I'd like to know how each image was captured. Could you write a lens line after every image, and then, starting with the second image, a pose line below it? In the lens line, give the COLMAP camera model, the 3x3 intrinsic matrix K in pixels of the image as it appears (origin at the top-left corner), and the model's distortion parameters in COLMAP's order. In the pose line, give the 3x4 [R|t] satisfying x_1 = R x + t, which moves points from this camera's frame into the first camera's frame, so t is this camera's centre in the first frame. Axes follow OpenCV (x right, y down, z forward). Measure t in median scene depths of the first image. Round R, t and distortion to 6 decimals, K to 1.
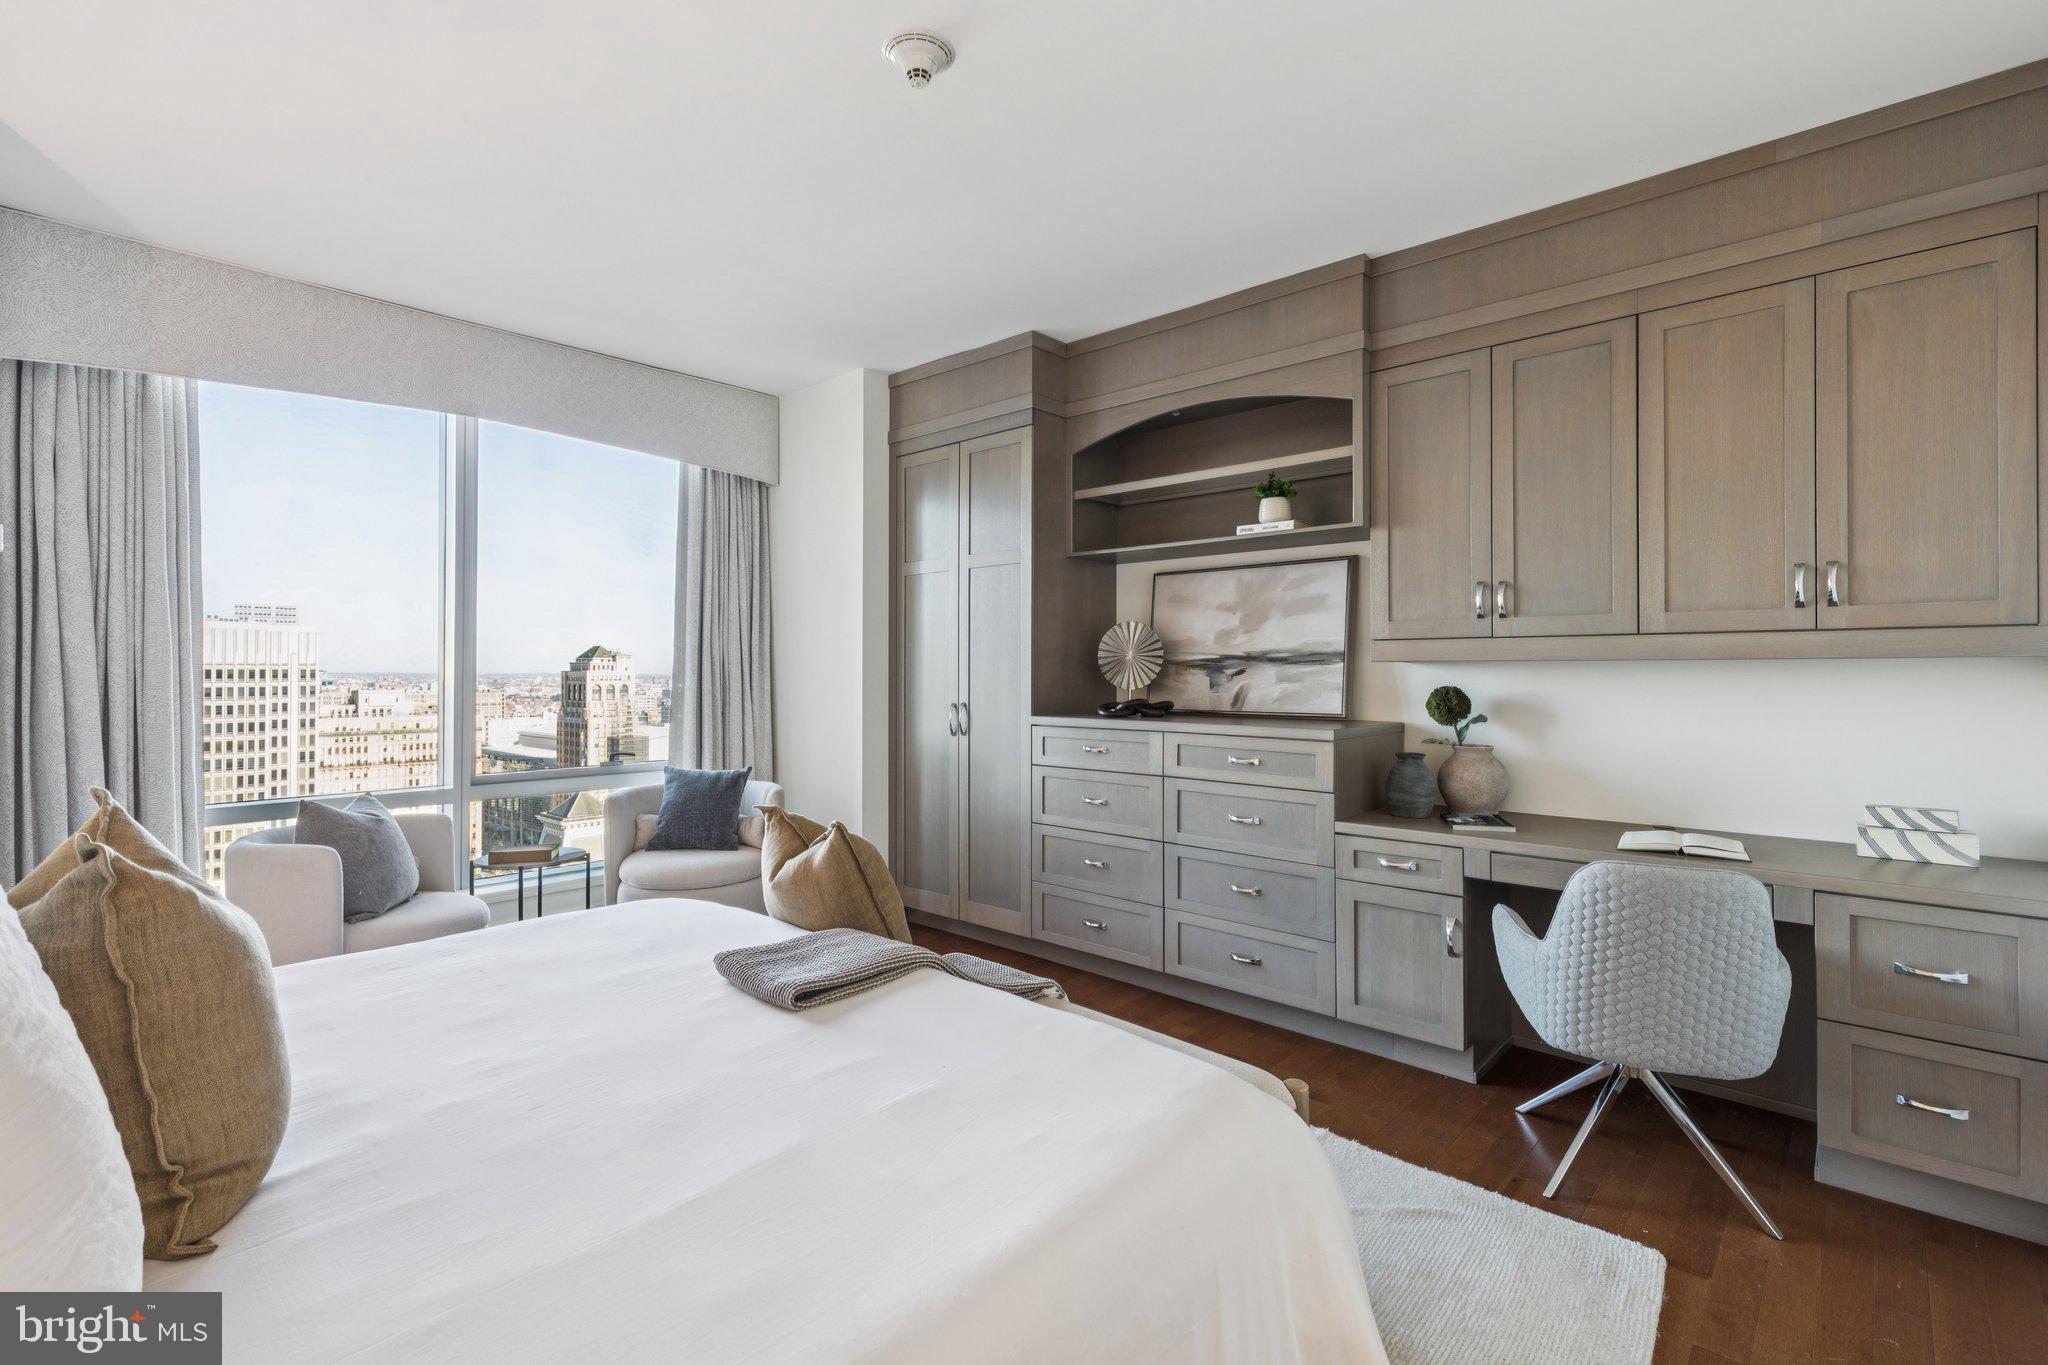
lens RADIAL K [[924.2, 0, 1028.9], [0, 924.2, 673.8], [0, 0, 1]] dist [-0.001278, 0.000048]
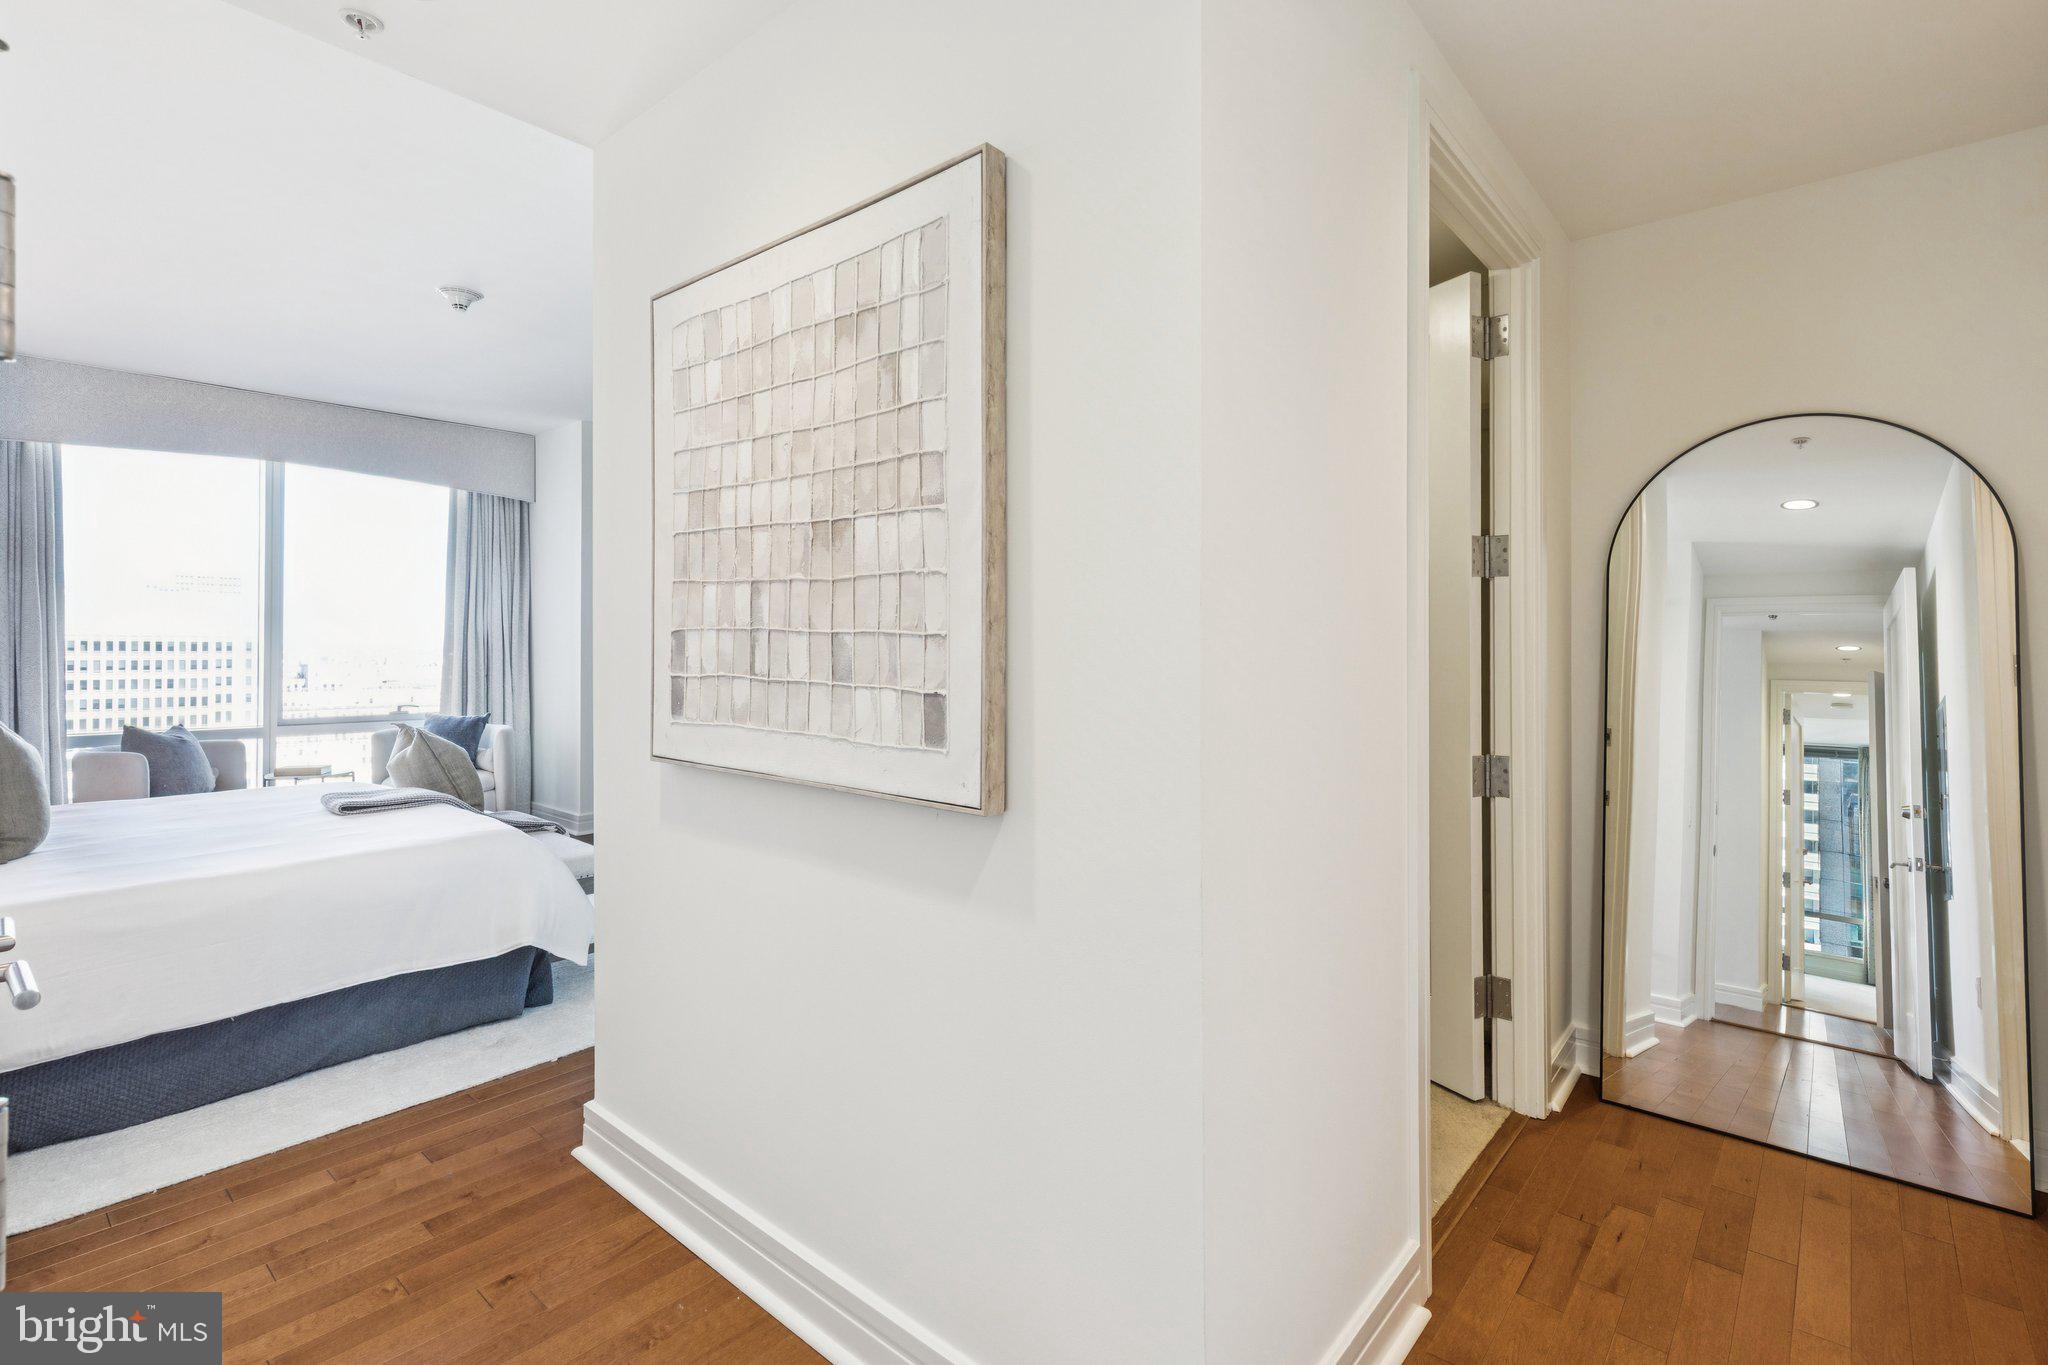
lens RADIAL K [[946.9, 0, 1056.0], [0, 946.9, 655.0], [0, 0, 1]] dist [0.000042, -0.000557]
pose [[0.999346, 0.006623, 0.035543, 0.434701], [-0.006737, 0.999972, 0.003103, 0.003368], [-0.035521, -0.003340, 0.999363, -0.388186]]
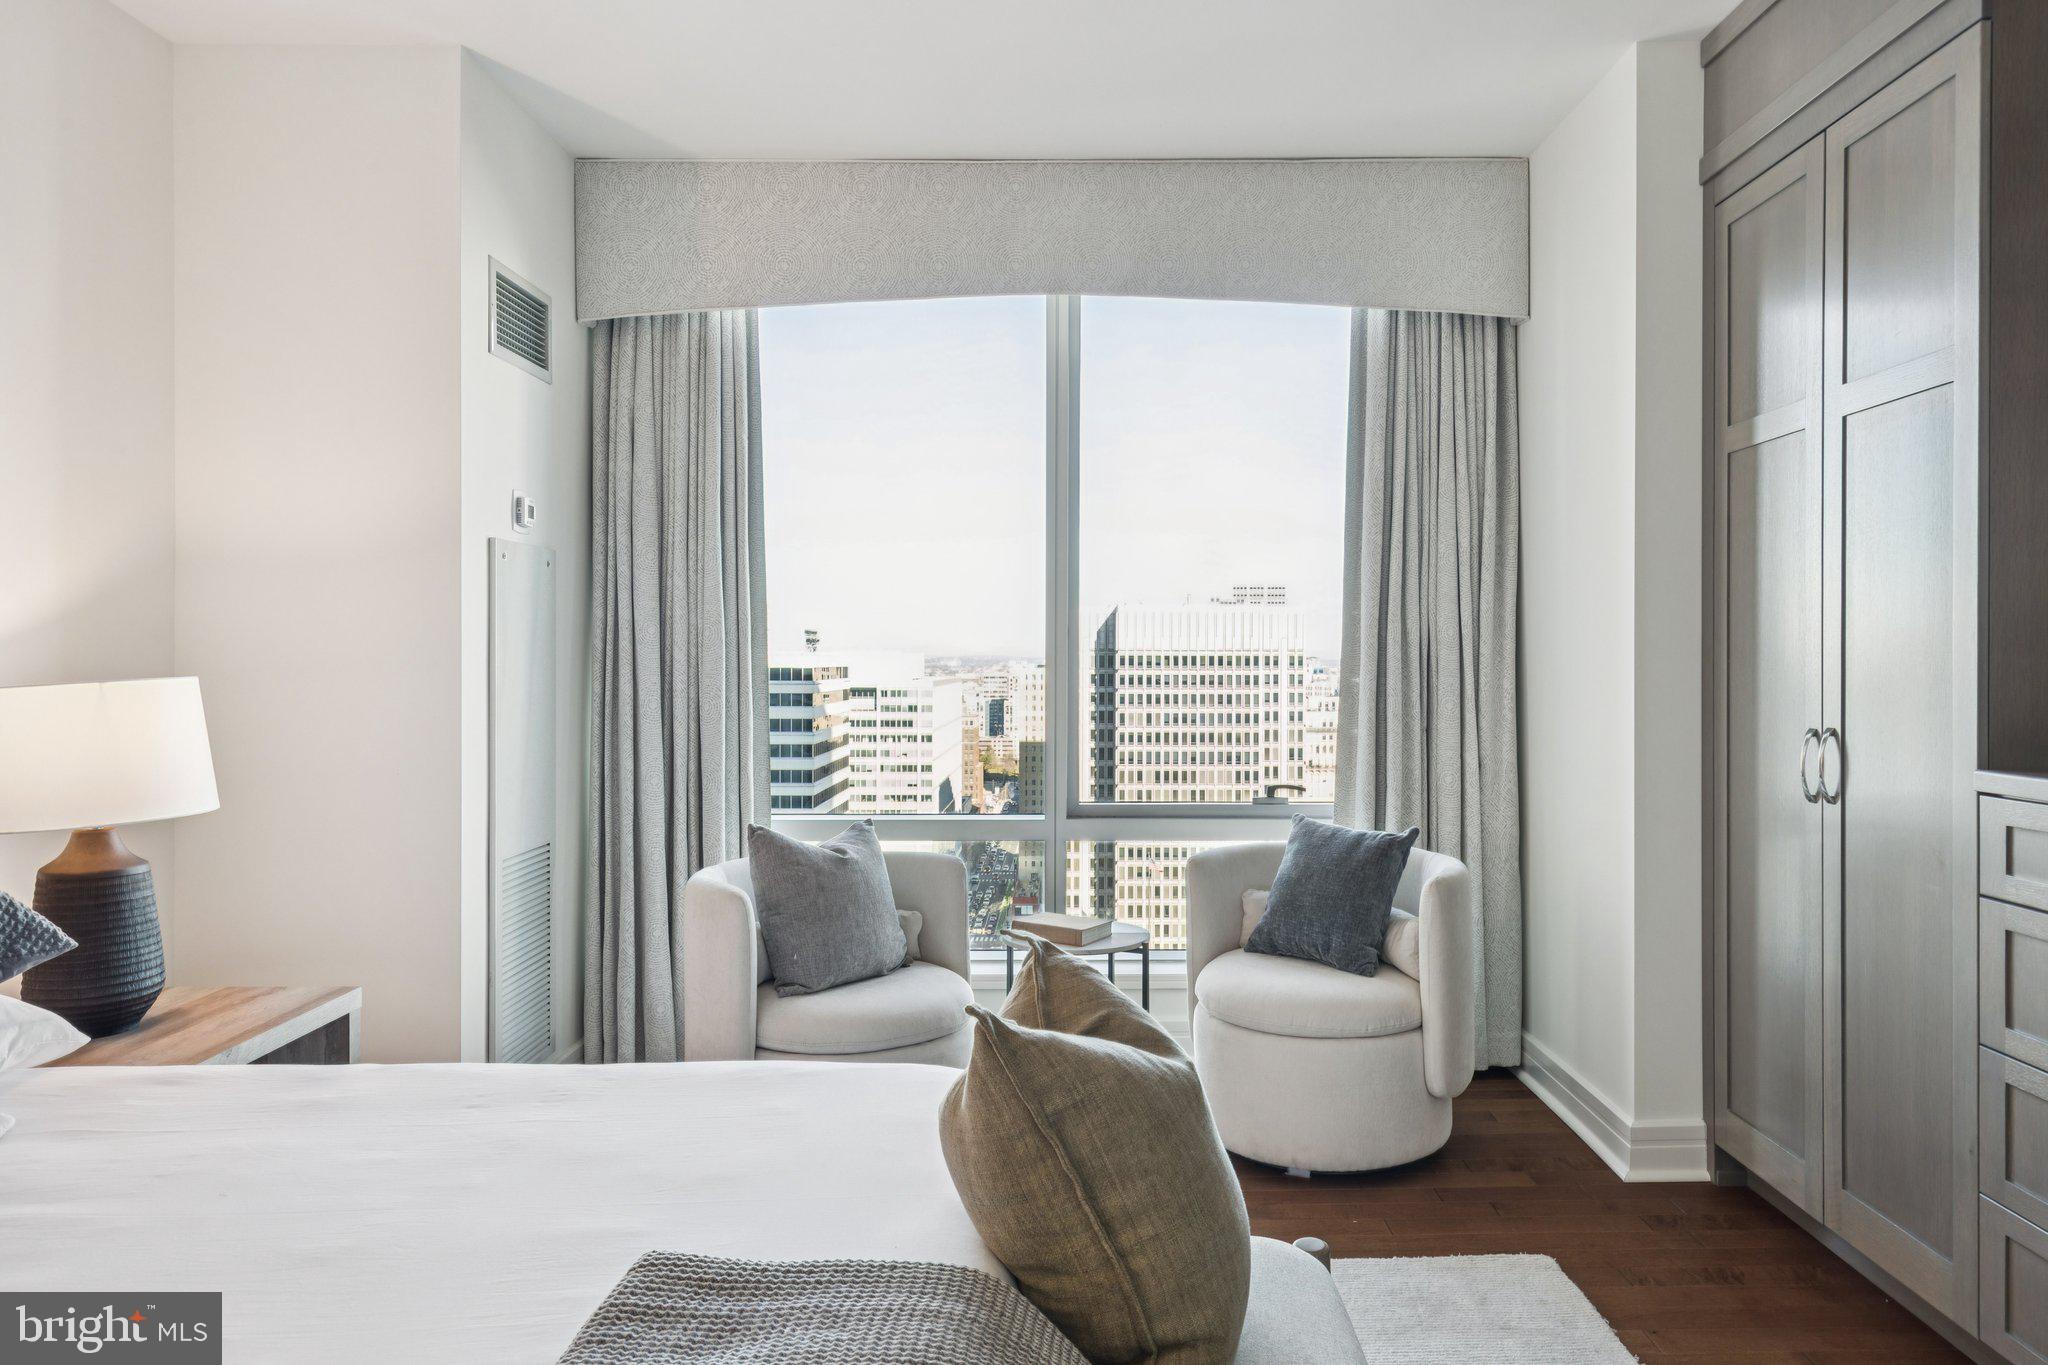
lens RADIAL K [[1296.9, 0, 1106.4], [0, 1296.9, 671.3], [0, 0, 1]] dist [-0.023756, 0.030188]
pose [[0.681852, 0.007623, -0.731450, 0.123647], [-0.002227, 0.999963, 0.008345, 0.000134], [0.731487, -0.004061, 0.681844, 0.296488]]
